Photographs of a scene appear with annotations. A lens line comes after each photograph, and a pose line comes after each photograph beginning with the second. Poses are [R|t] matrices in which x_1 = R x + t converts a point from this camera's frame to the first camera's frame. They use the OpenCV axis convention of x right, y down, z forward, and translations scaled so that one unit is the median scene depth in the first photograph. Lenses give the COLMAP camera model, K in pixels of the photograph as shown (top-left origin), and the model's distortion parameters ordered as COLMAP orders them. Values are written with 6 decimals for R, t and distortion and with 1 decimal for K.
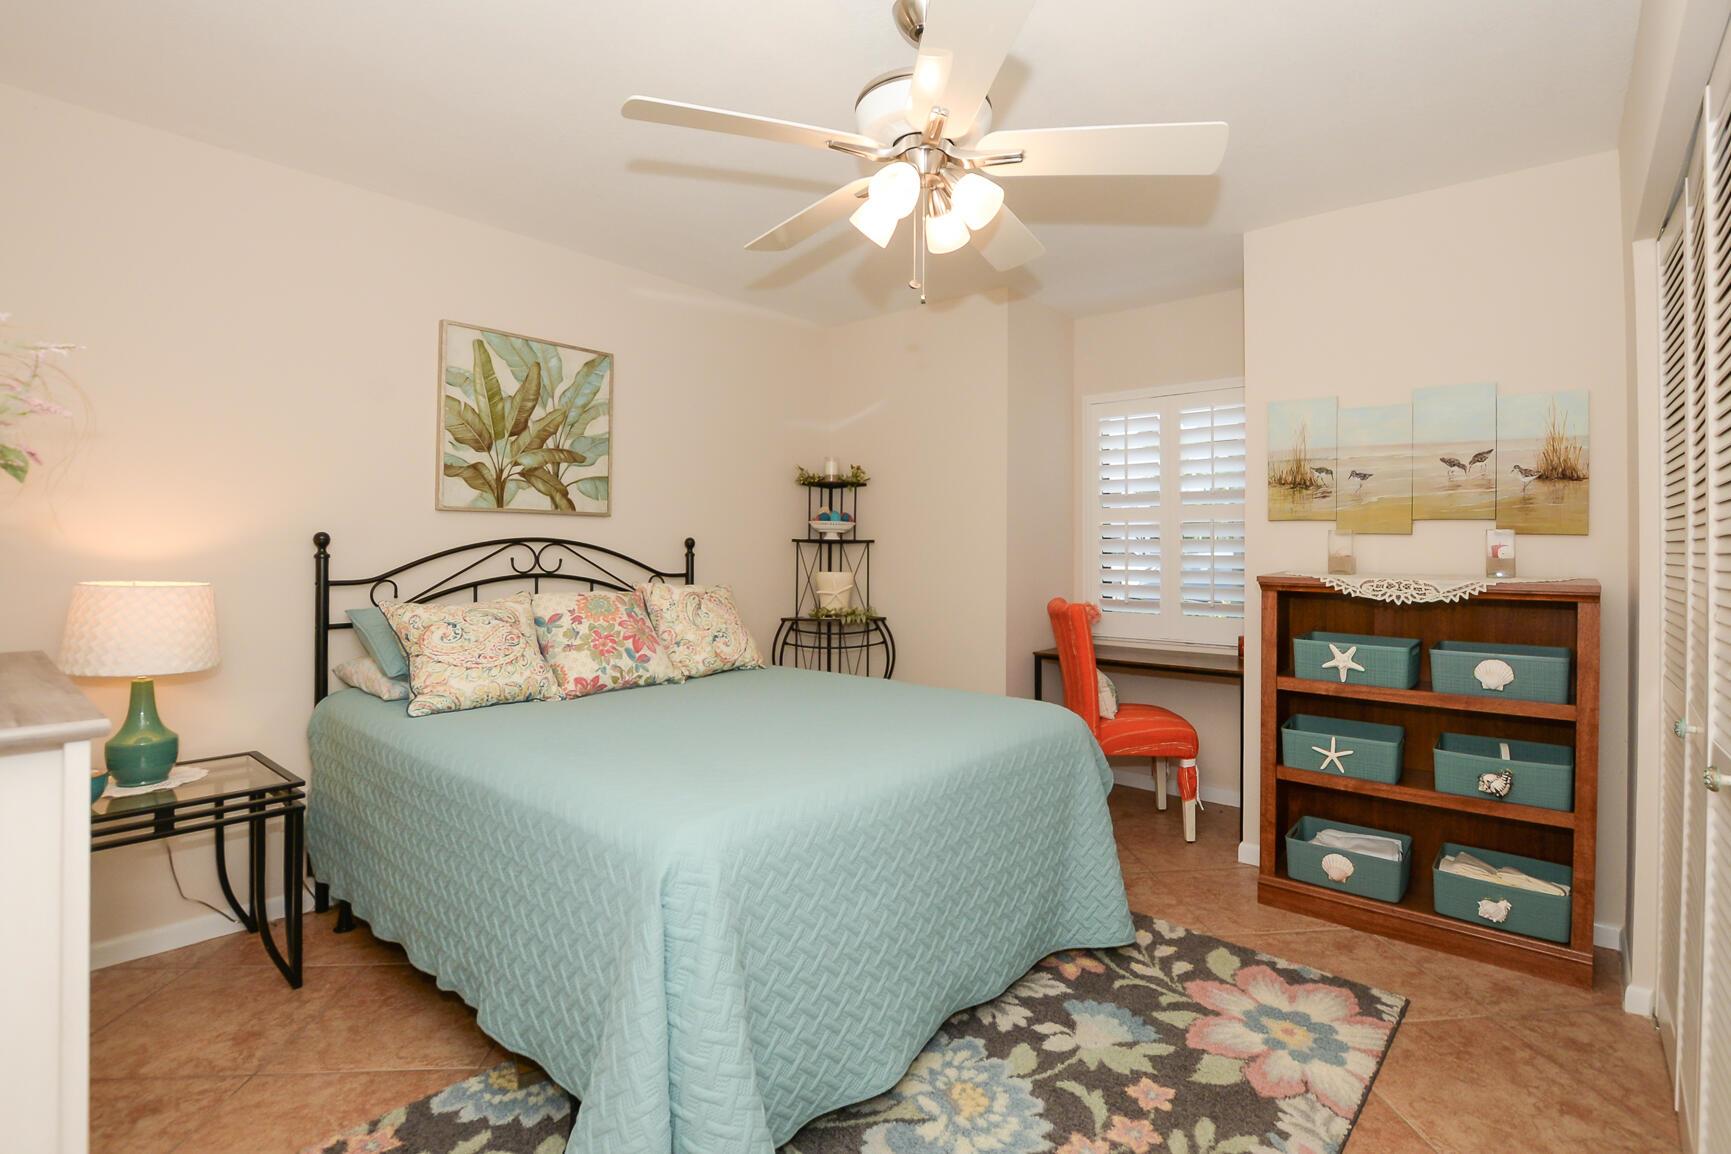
lens RADIAL K [[801.2, 0, 864.5], [0, 801.2, 552.7], [0, 0, 1]] dist [0.000100, 0.000137]
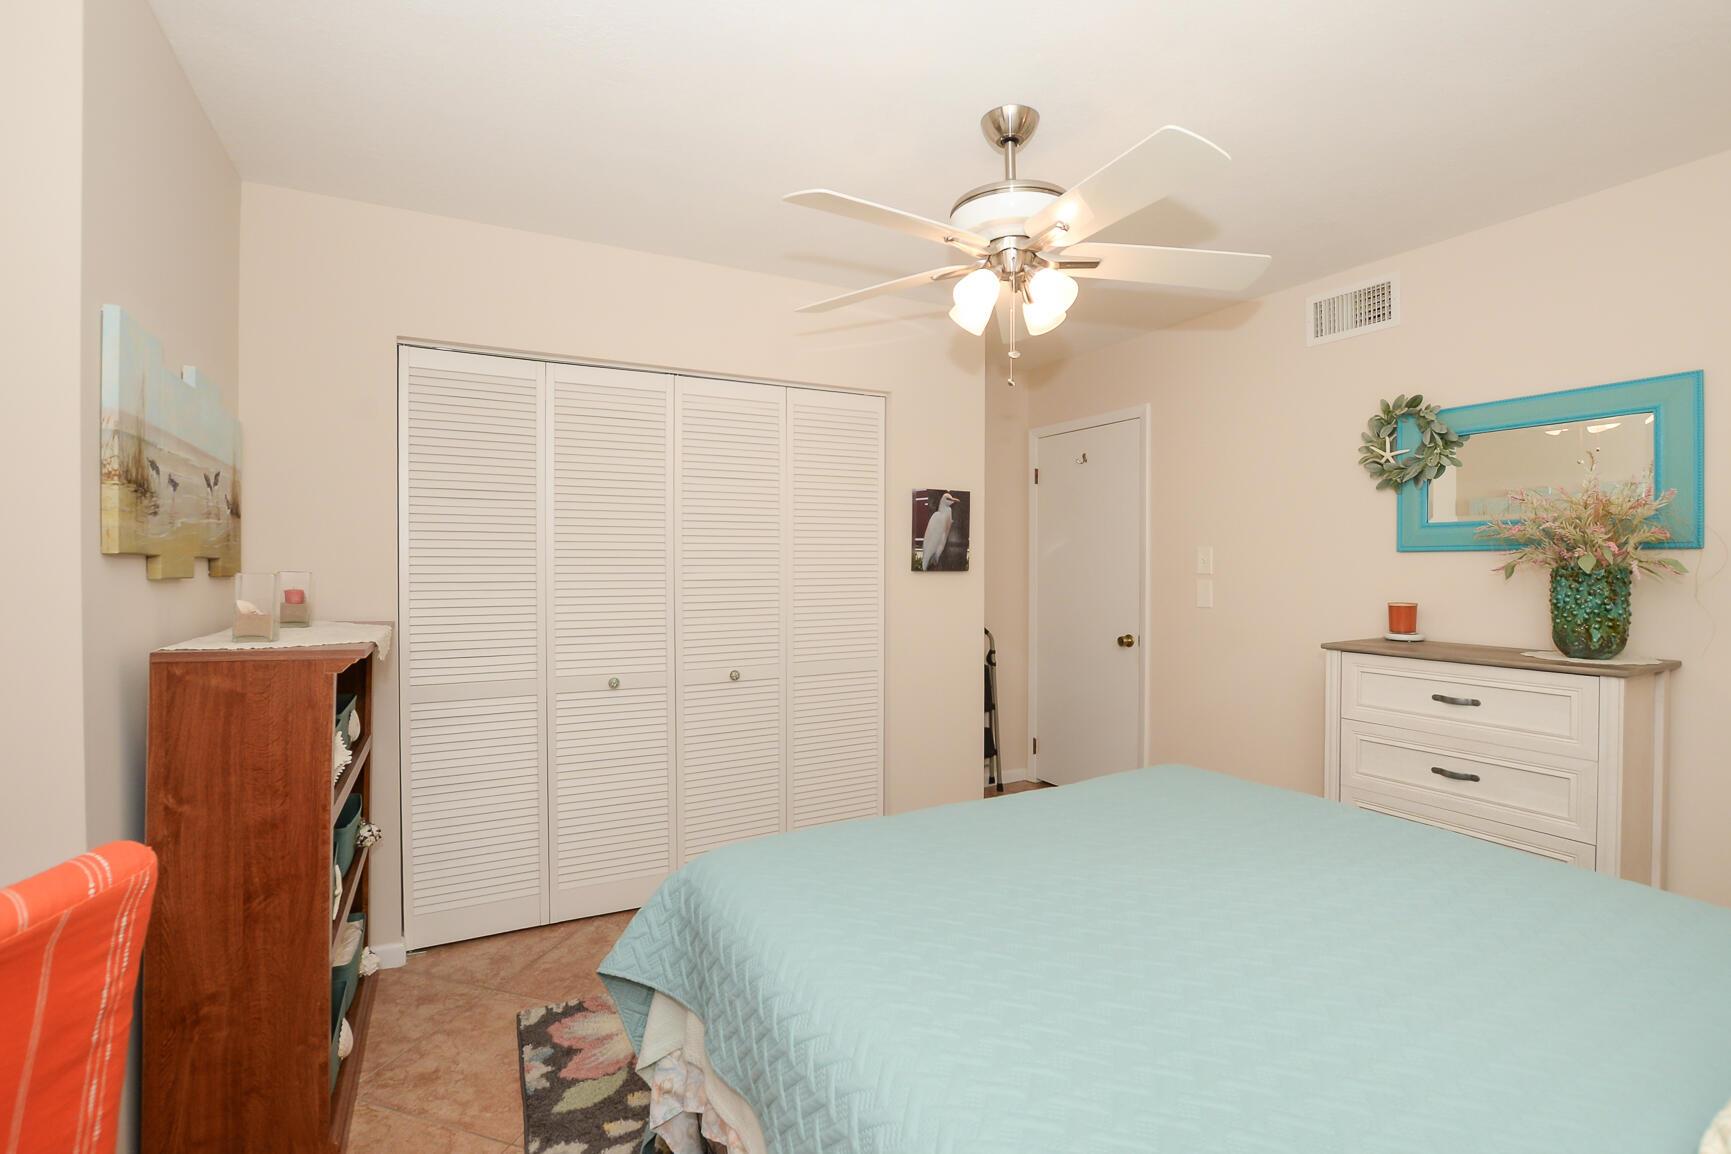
lens RADIAL K [[801.2, 0, 864.5], [0, 801.2, 552.7], [0, 0, 1]] dist [0.000100, 0.000137]
pose [[-0.938604, -0.009697, 0.344861, -0.102016], [-0.009283, 0.999953, 0.002854, -0.053331], [-0.344873, -0.000523, -0.938649, 1.704766]]
